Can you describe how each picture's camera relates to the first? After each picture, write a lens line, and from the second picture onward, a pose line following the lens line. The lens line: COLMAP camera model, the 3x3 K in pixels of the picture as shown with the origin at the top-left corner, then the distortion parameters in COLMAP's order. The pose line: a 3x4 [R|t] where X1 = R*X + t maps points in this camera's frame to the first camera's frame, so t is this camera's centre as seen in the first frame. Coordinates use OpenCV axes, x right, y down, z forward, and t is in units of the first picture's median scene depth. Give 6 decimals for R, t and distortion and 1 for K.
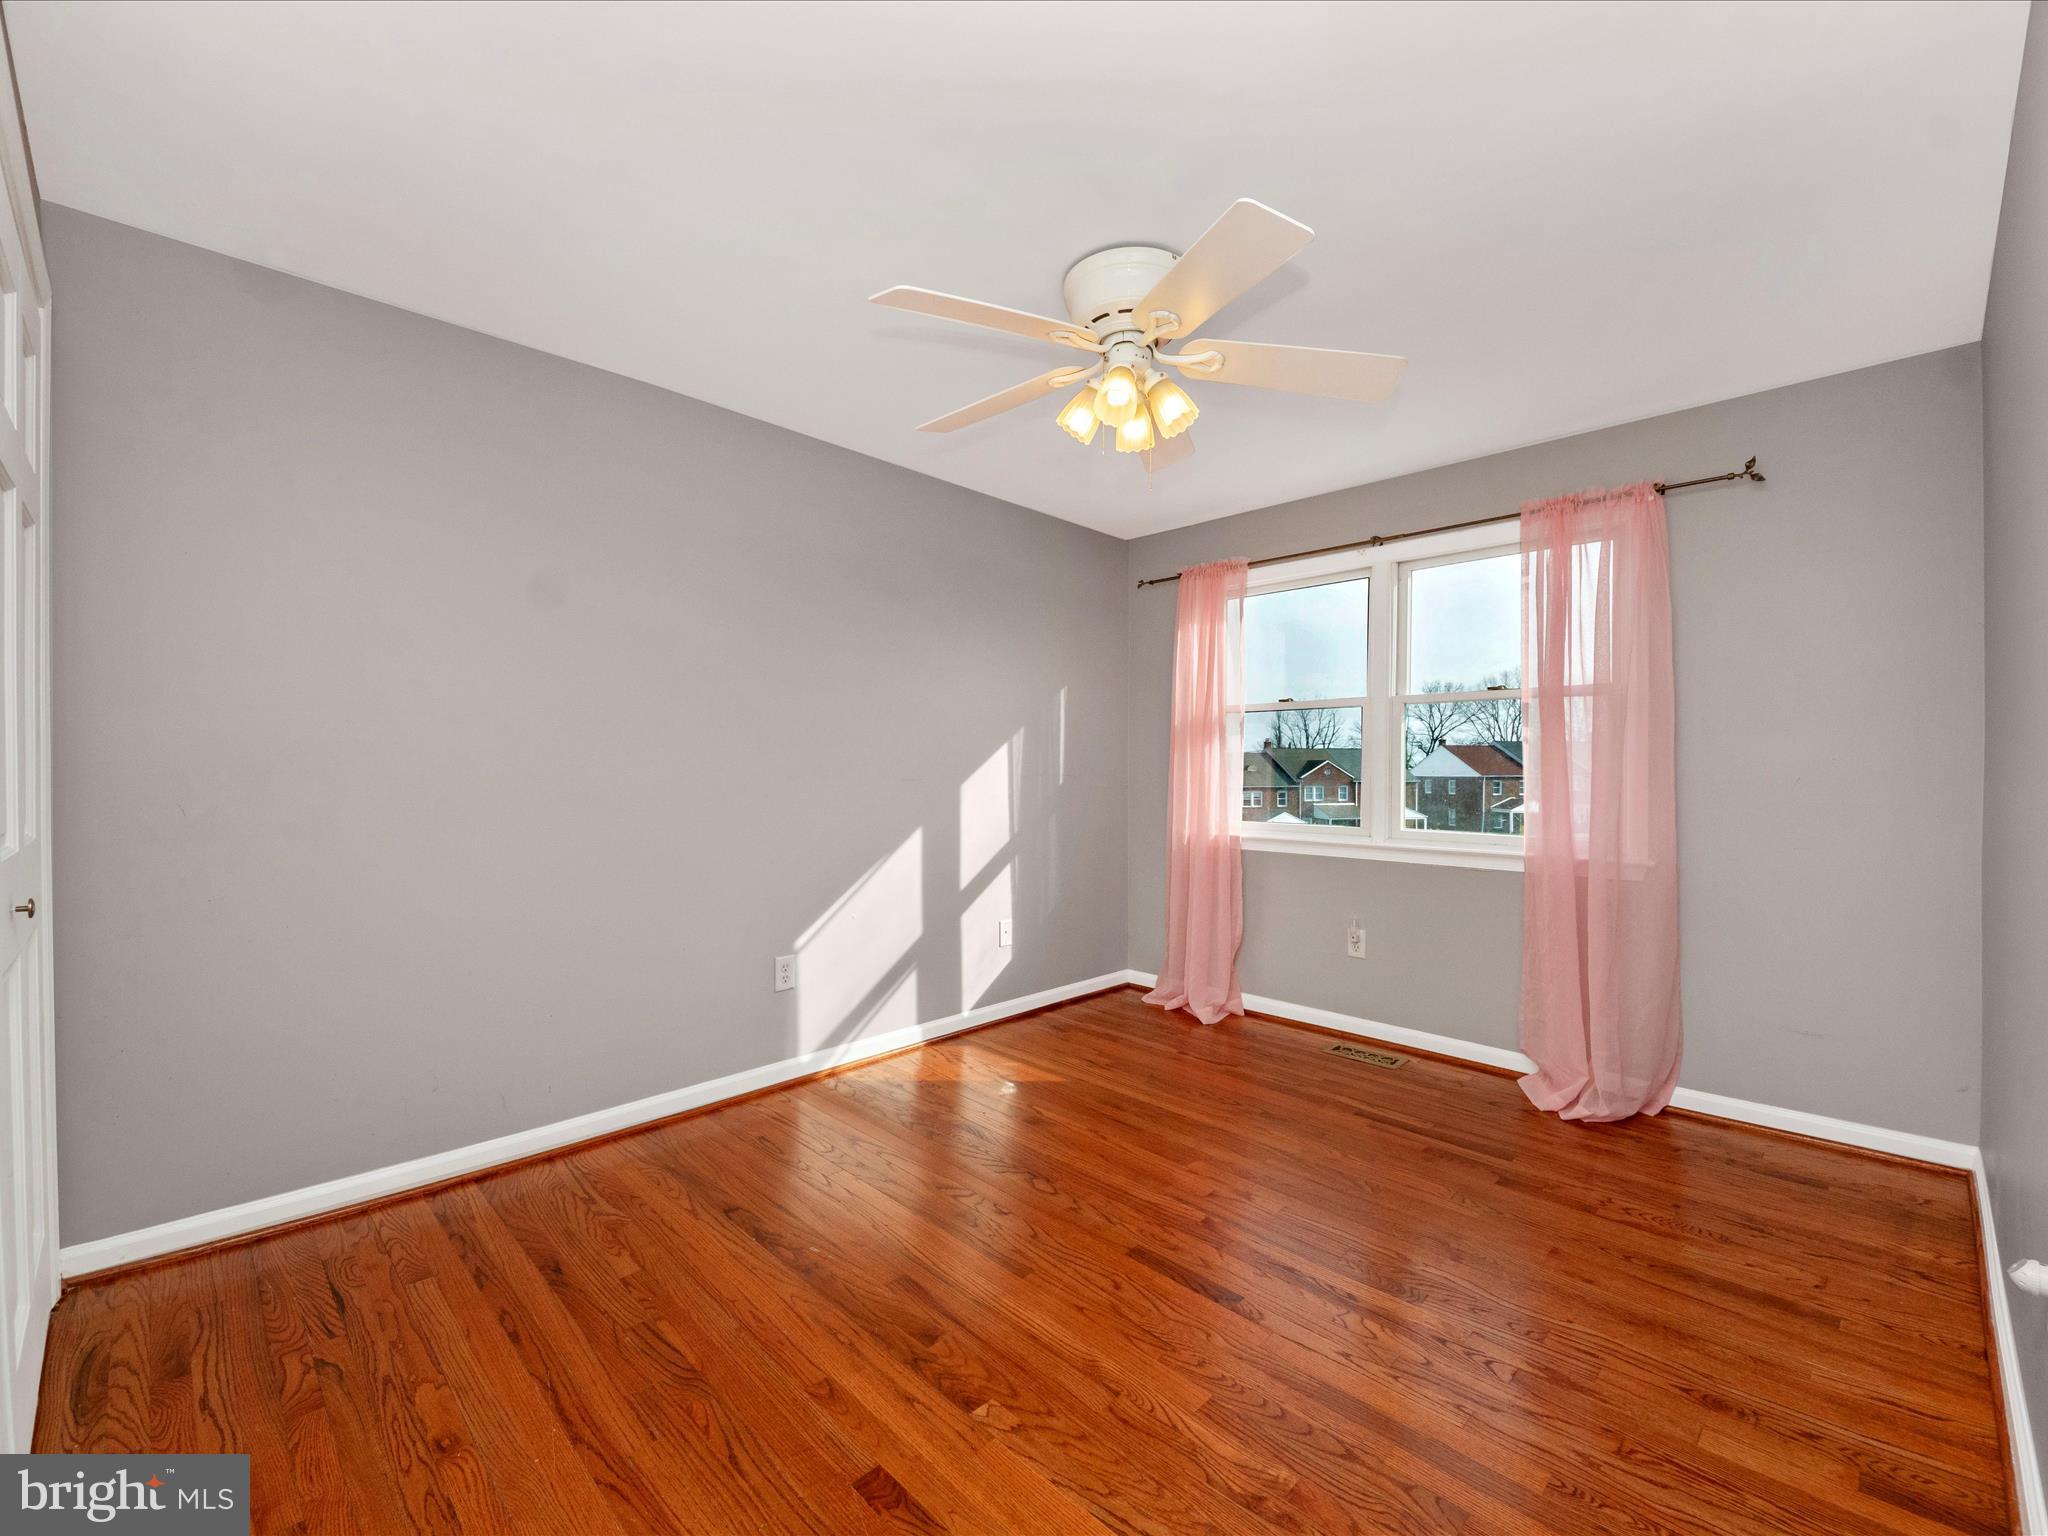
lens RADIAL K [[876.5, 0, 1019.3], [0, 876.5, 760.4], [0, 0, 1]] dist [0.022315, -0.000881]
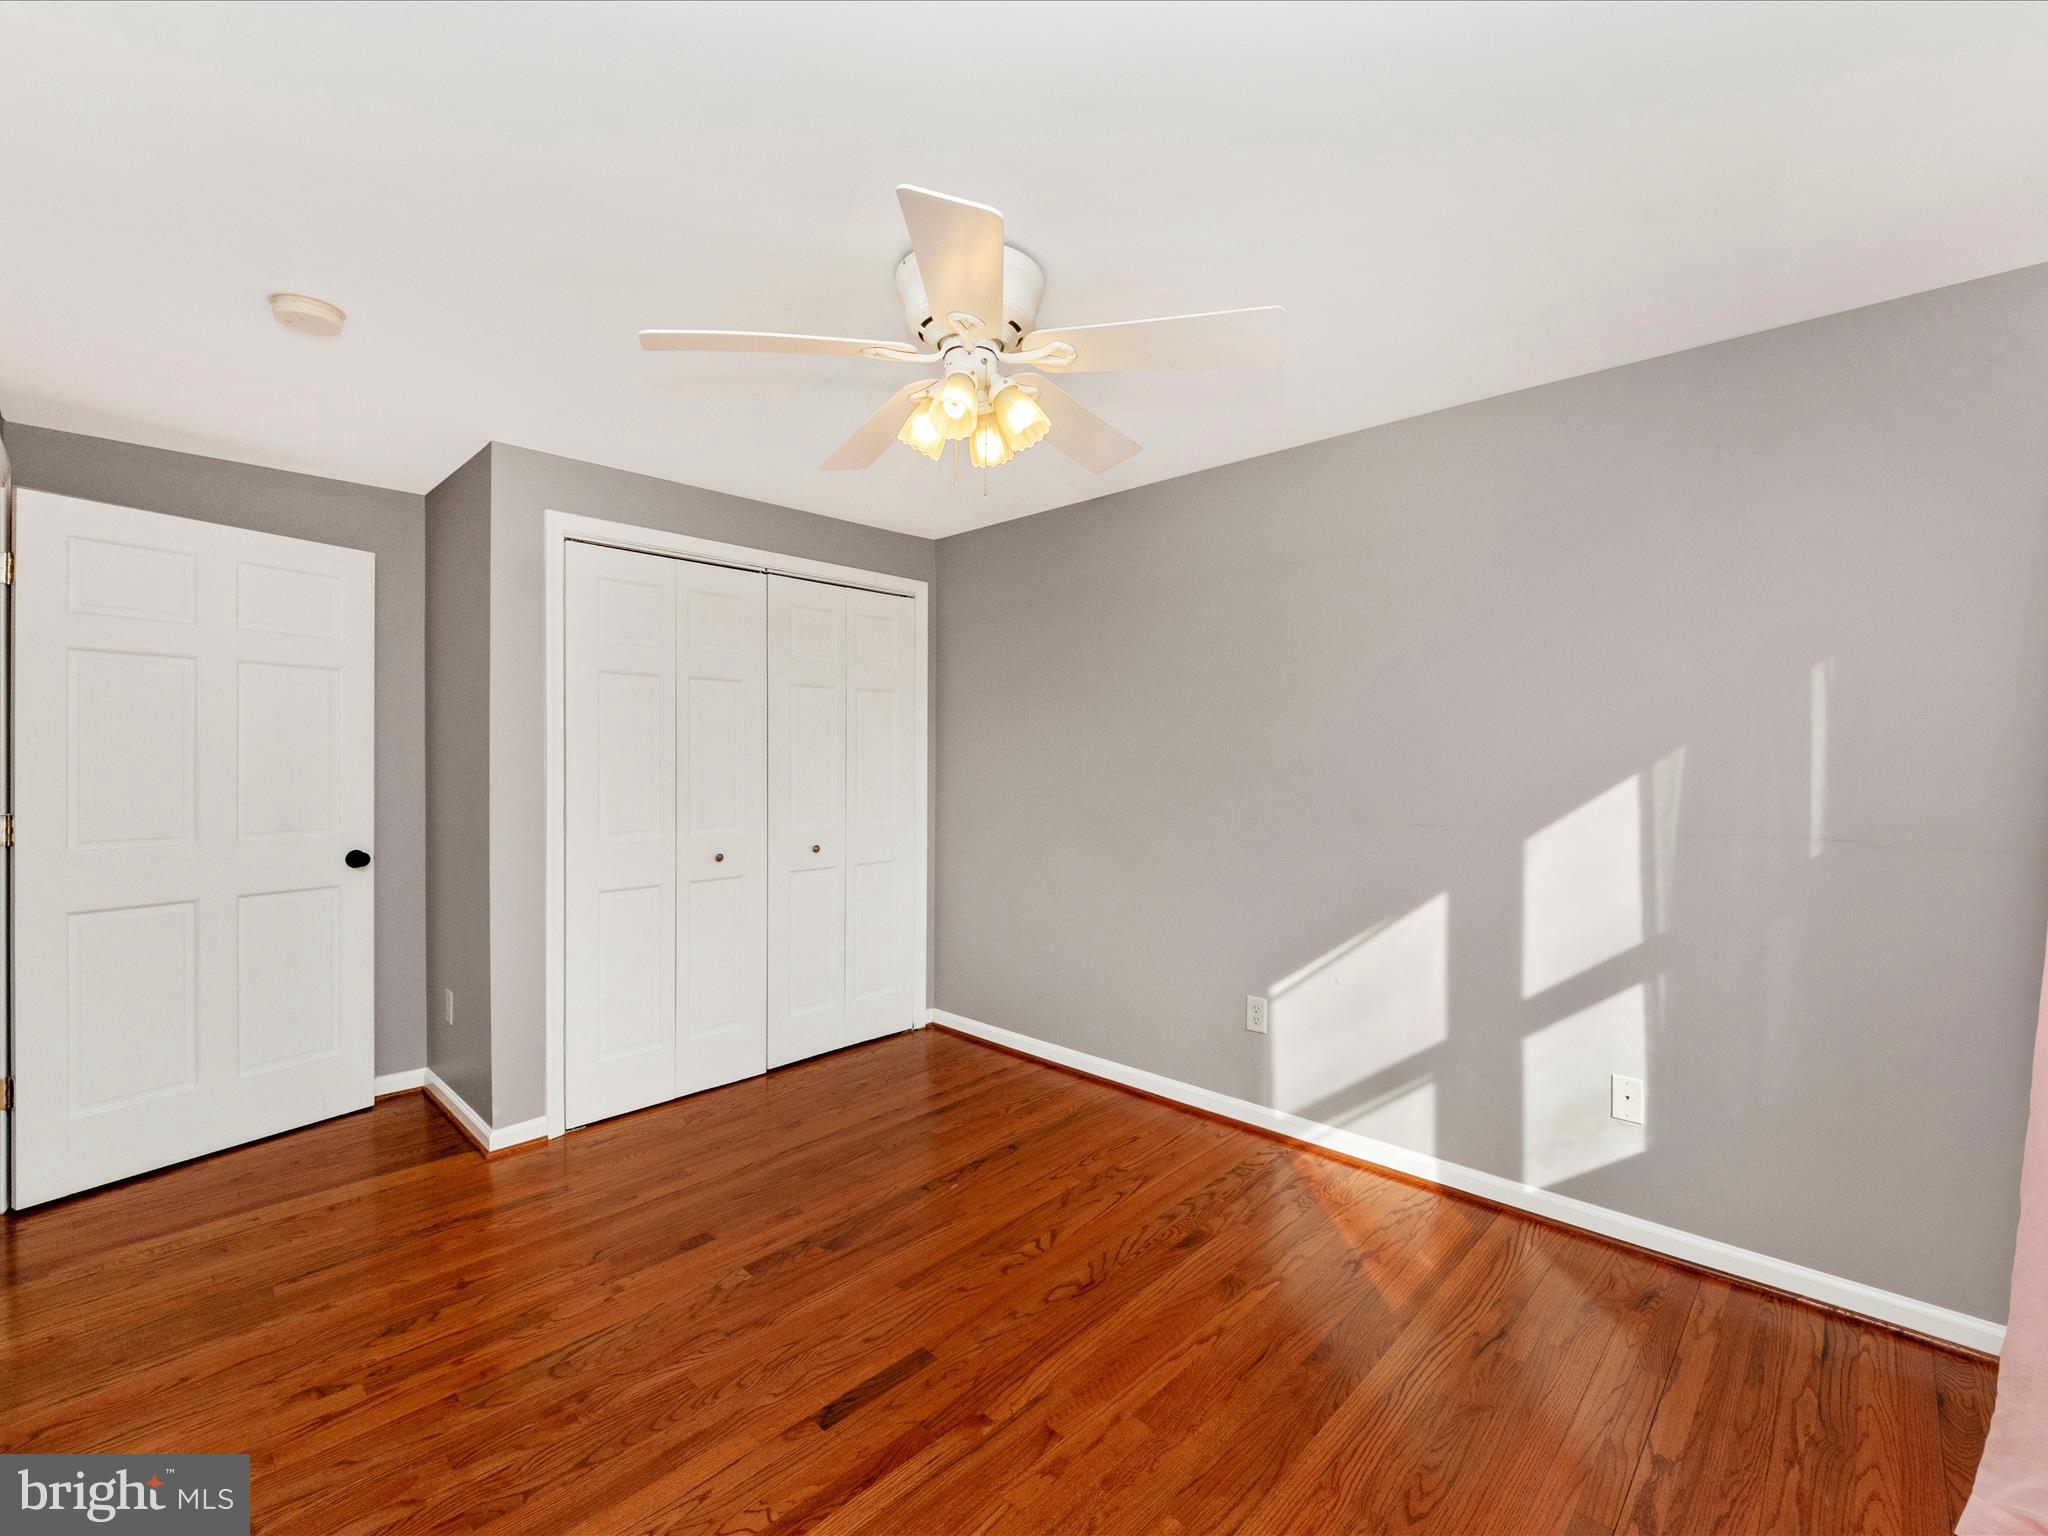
lens RADIAL K [[882.1, 0, 1015.4], [0, 882.1, 776.0], [0, 0, 1]] dist [0.007273, 0.000219]
pose [[0.026681, 0.020175, -0.999440, 0.678260], [0.007391, 0.999765, 0.020379, -0.040697], [0.999617, -0.007931, 0.026526, 0.699882]]
